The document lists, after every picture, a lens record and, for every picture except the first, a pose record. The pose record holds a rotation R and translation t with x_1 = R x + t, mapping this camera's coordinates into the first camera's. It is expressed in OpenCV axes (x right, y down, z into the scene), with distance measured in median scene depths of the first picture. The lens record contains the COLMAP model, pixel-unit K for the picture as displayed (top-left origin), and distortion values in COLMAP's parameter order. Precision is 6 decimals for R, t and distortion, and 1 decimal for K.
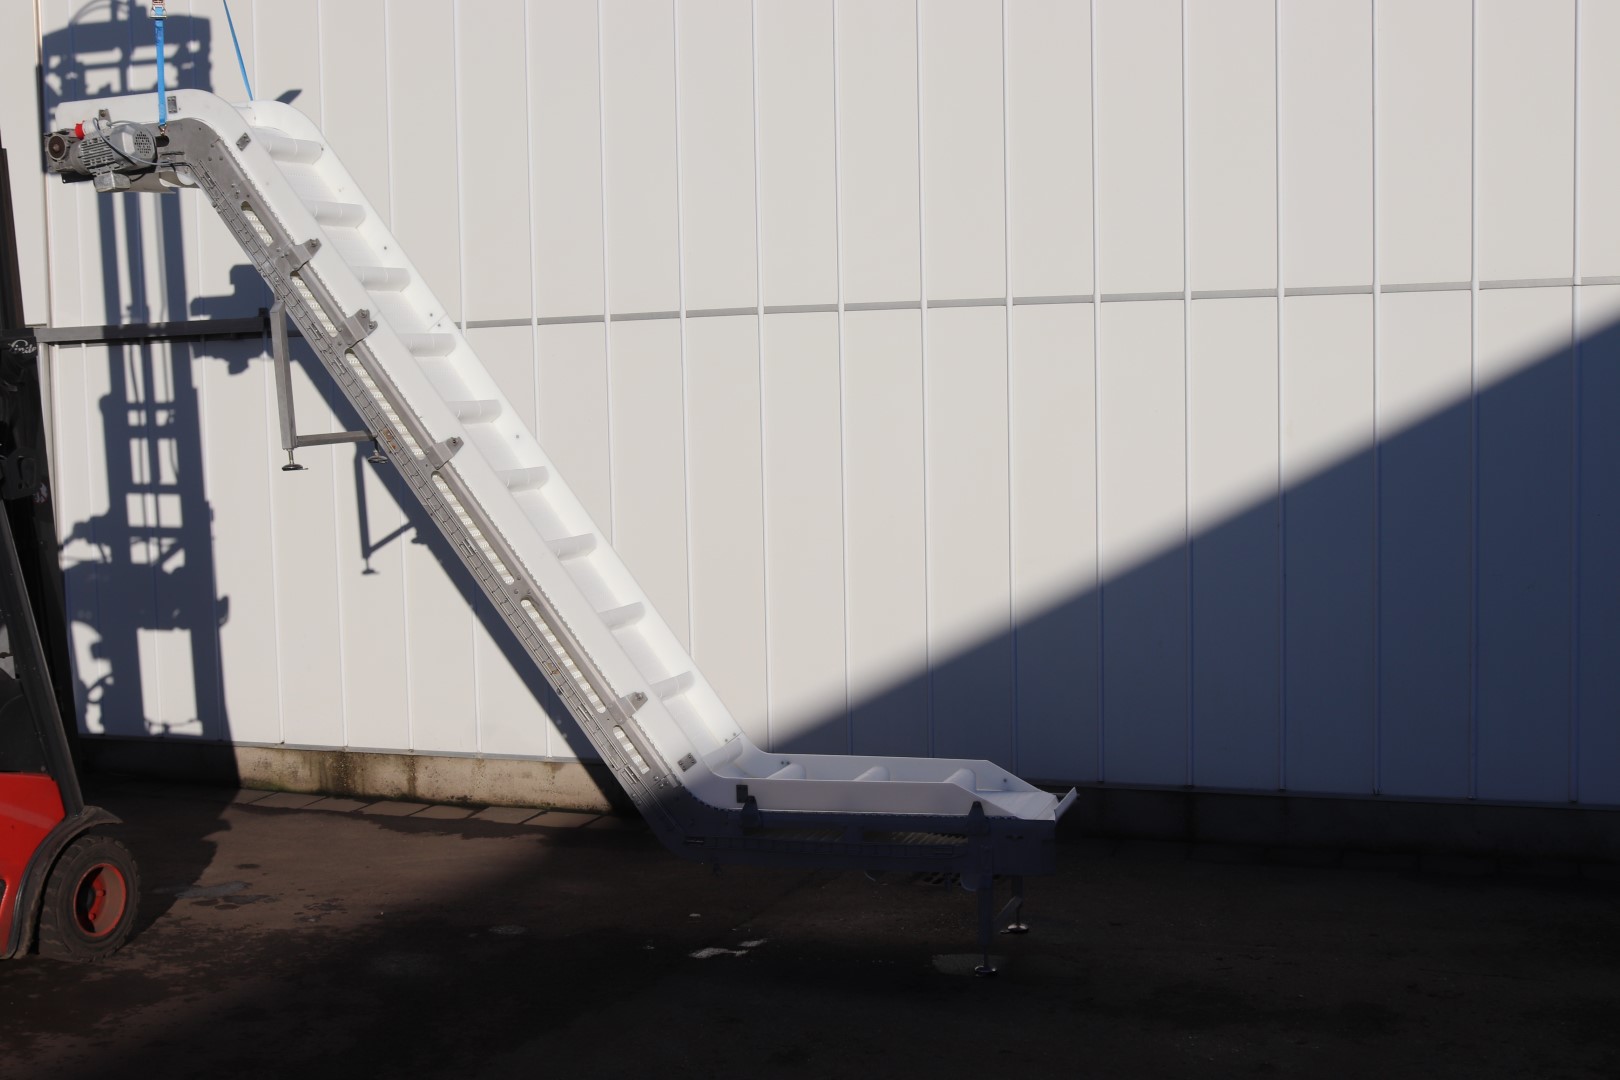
lens RADIAL K [[1928.1, 0, 810.0], [0, 1928.1, 540.0], [0, 0, 1]] dist [-0.093807, 0.266029]
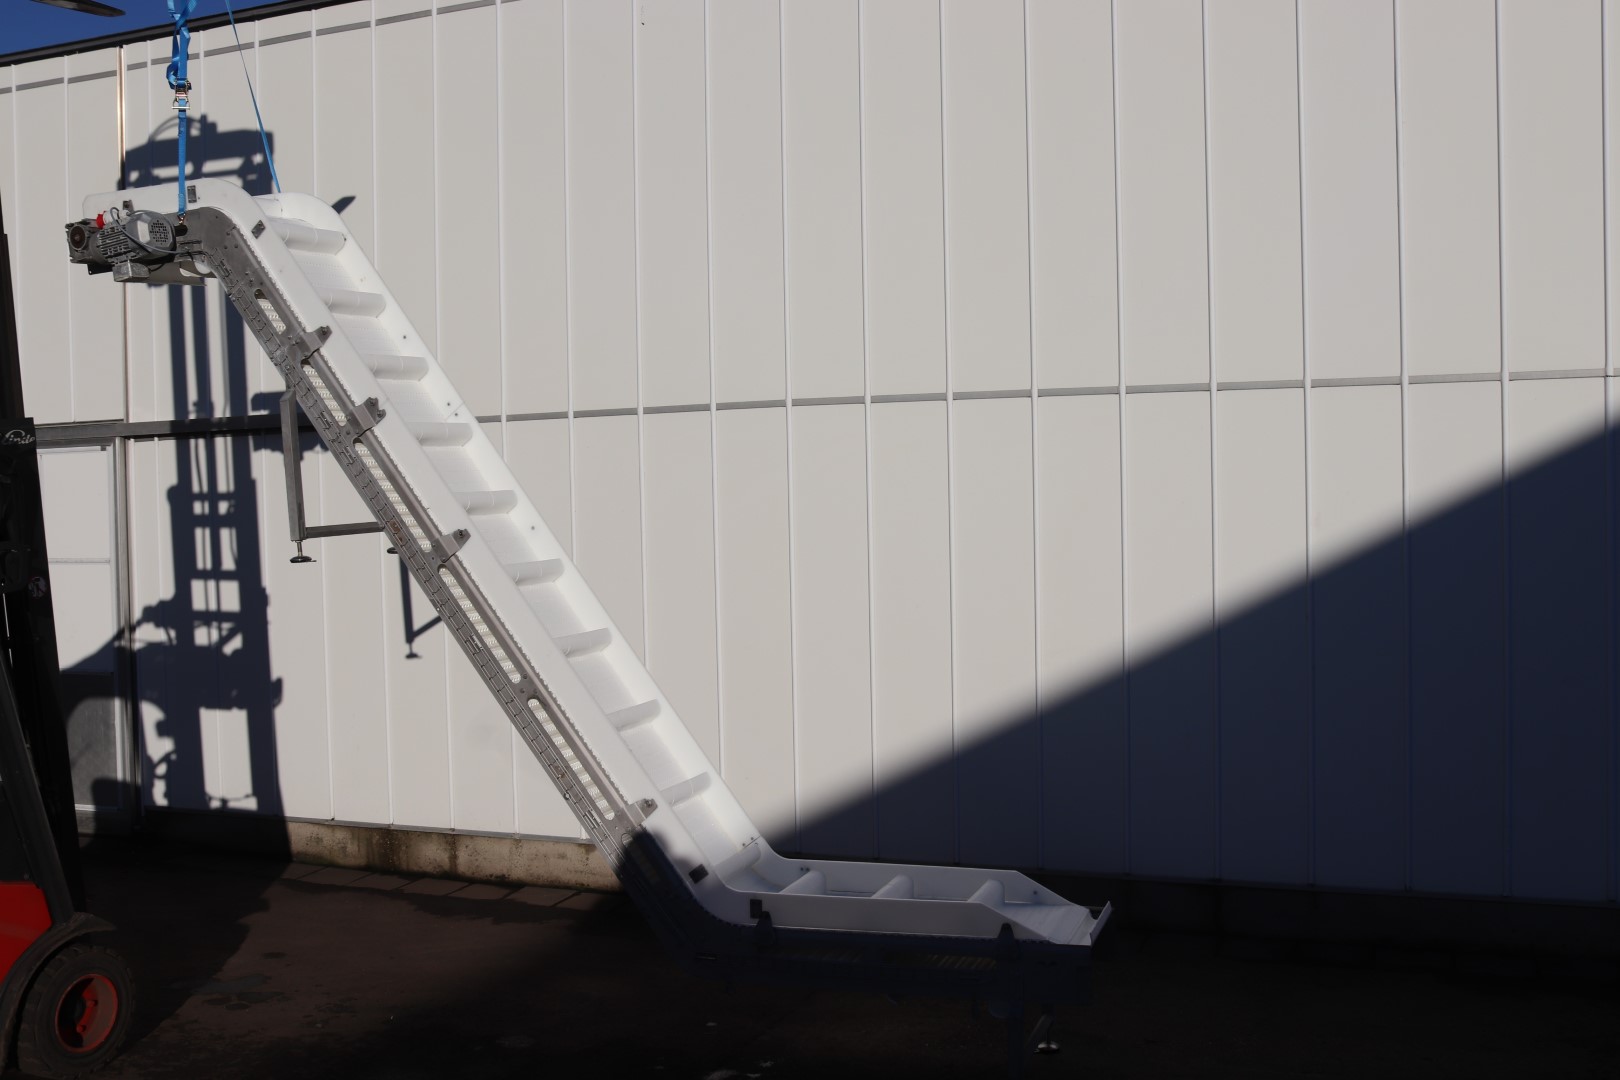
lens RADIAL K [[1598.3, 0, 857.1], [0, 1598.3, 557.2], [0, 0, 1]] dist [-0.152469, 0.172063]
pose [[0.999998, 0.000996, 0.001809, 0.010552], [-0.000939, 0.999517, -0.031057, -0.013518], [-0.001839, 0.031056, 0.999516, 0.186361]]
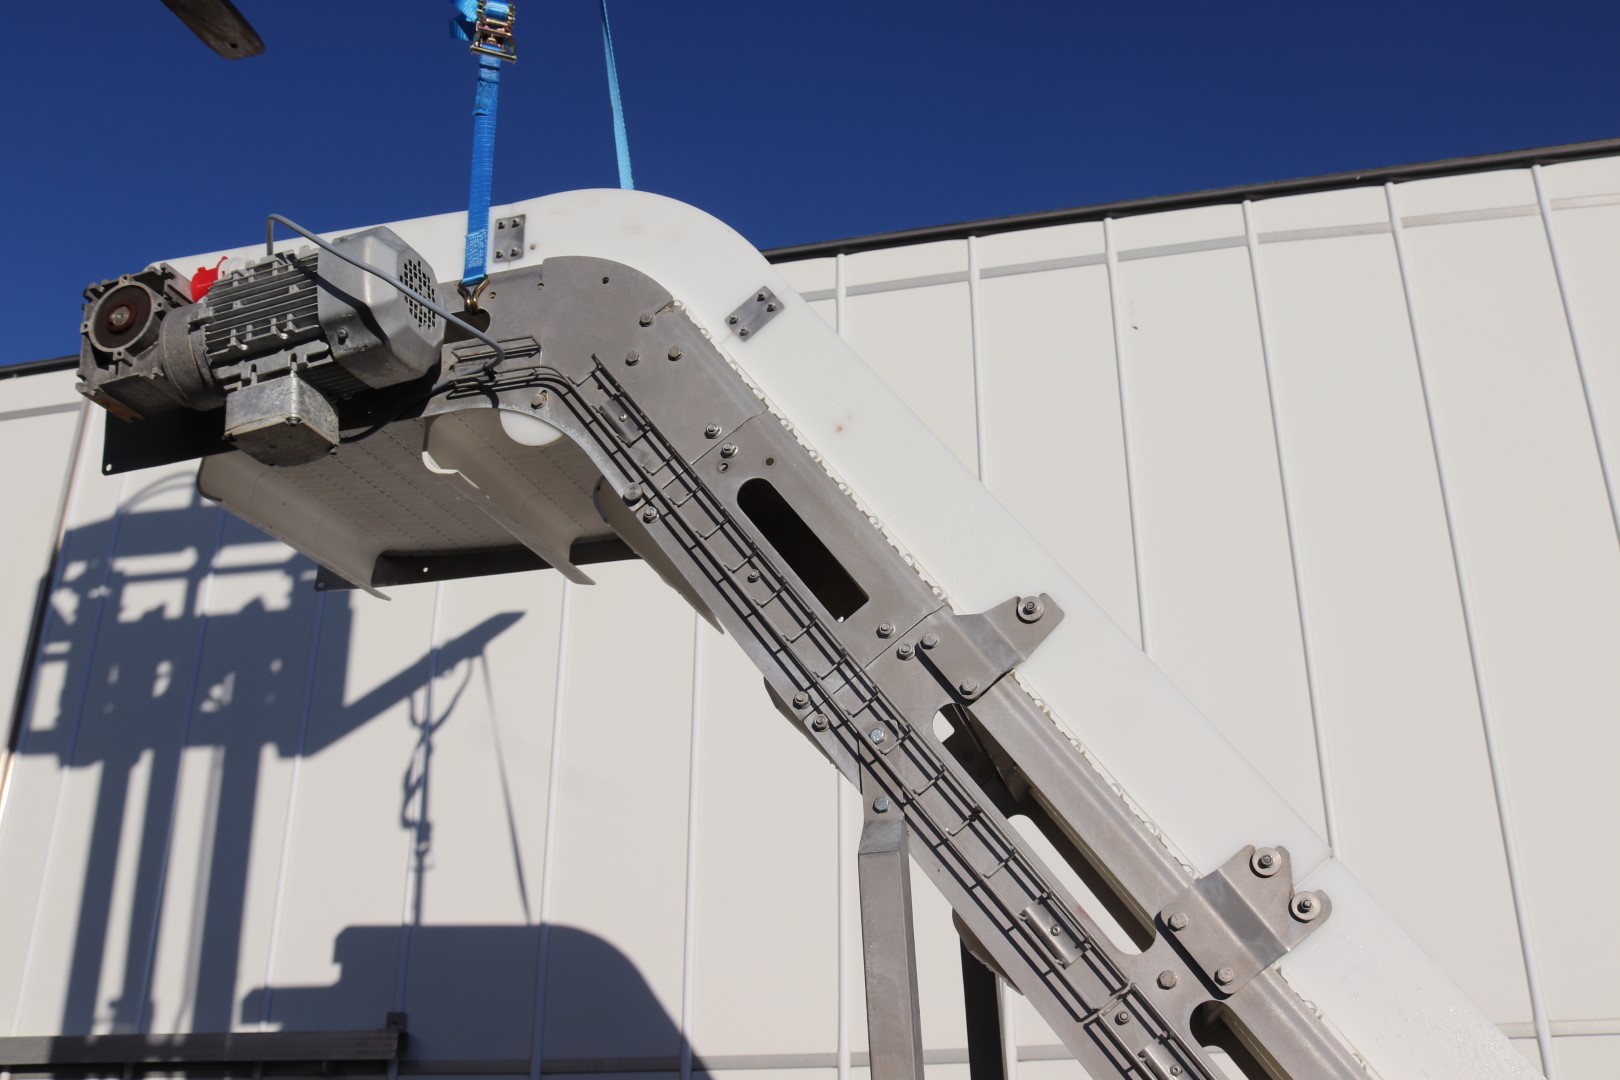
lens RADIAL K [[1598.3, 0, 857.1], [0, 1598.3, 557.2], [0, 0, 1]] dist [-0.152469, 0.172063]
pose [[0.991070, 0.071990, 0.112240, -0.285482], [-0.012662, 0.888743, -0.458231, -0.053357], [-0.132741, 0.452718, 0.881718, 0.738765]]
